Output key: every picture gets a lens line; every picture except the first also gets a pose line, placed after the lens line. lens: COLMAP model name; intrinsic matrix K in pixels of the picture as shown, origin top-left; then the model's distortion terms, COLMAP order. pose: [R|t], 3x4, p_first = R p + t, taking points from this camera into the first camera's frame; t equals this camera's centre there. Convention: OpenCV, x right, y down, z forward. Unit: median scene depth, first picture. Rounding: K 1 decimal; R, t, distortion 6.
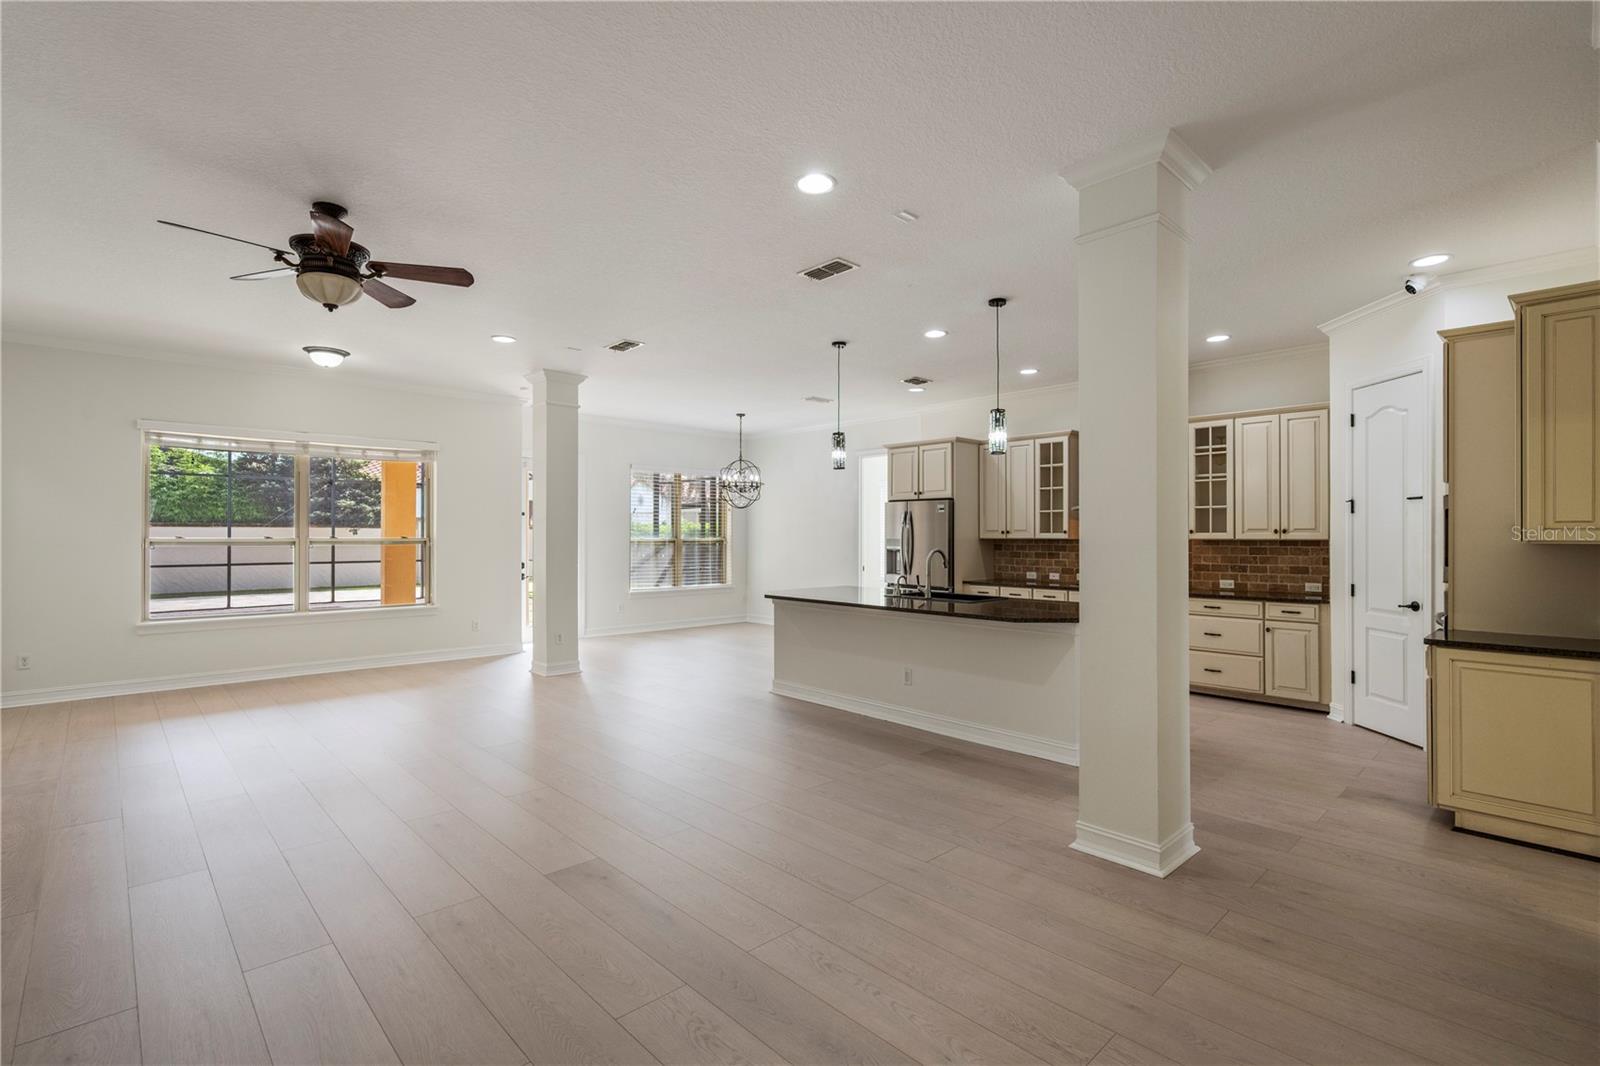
lens RADIAL K [[740.8, 0, 800.0], [0, 740.8, 533.0], [0, 0, 1]] dist [0.000331, -0.000153]
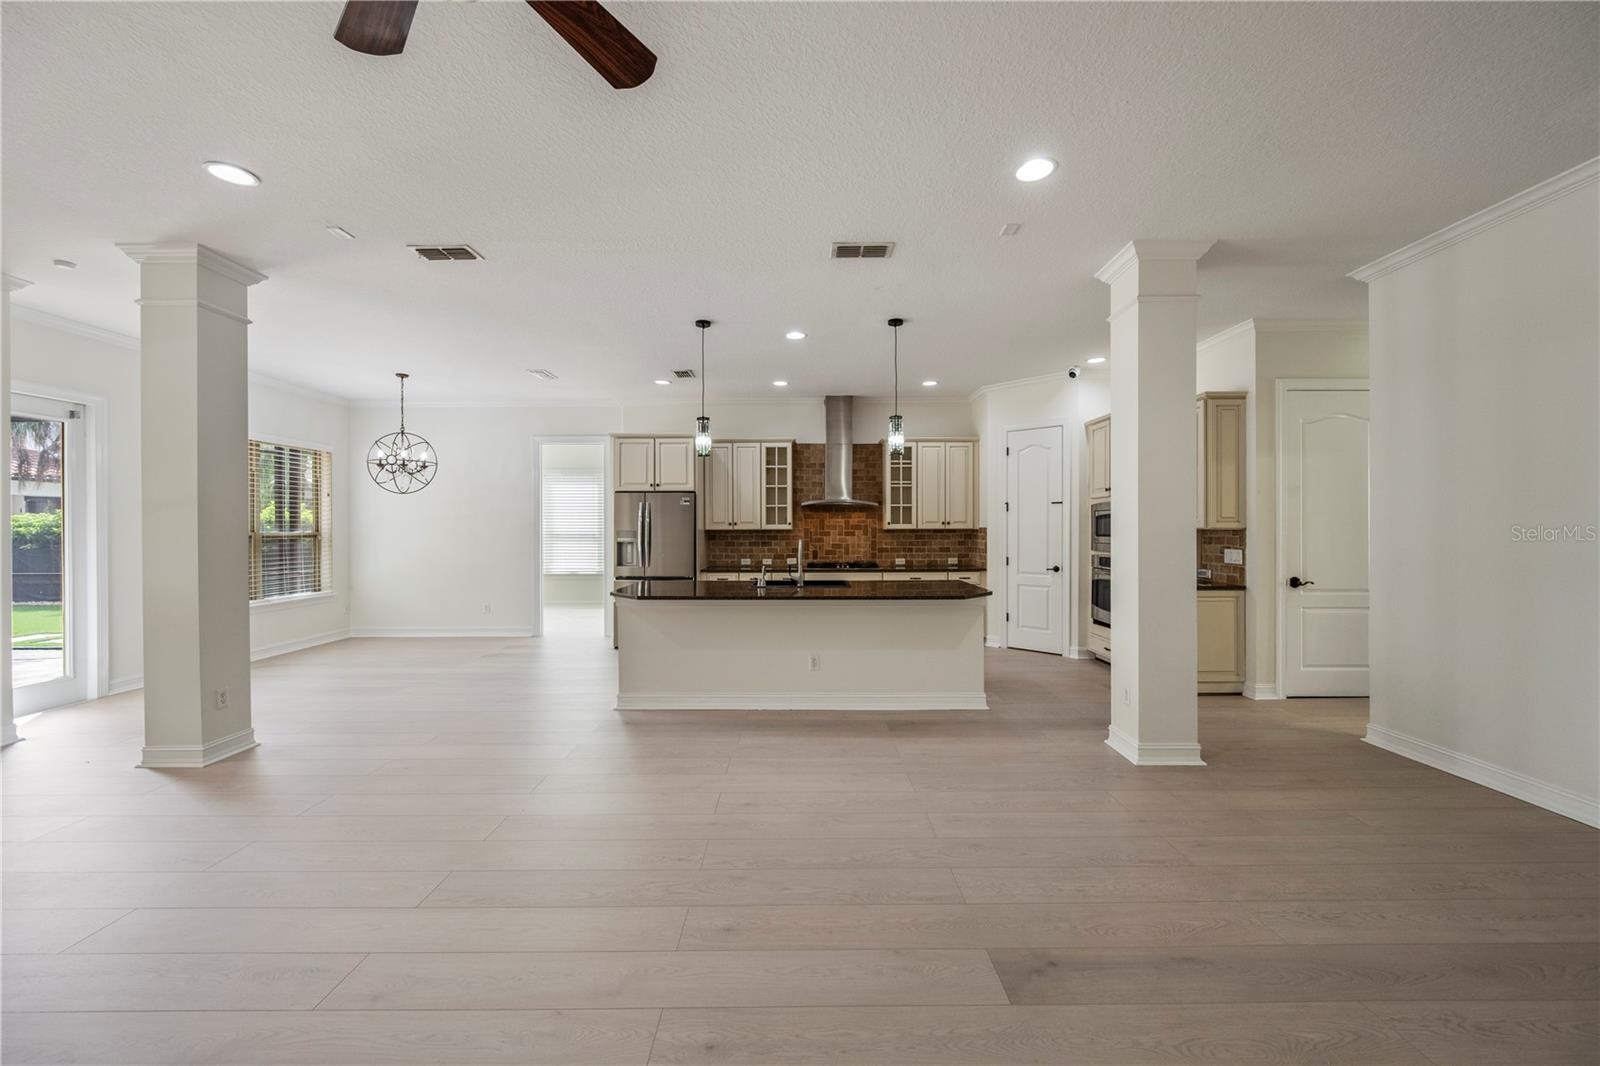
lens RADIAL K [[634.3, 0, 801.0], [0, 634.3, 528.8], [0, 0, 1]] dist [0.000319, 0.000057]
pose [[0.682978, -0.004682, 0.730424, -0.379700], [0.001075, 0.999985, 0.005405, 0.001468], [-0.730438, -0.002907, 0.682973, 0.301099]]
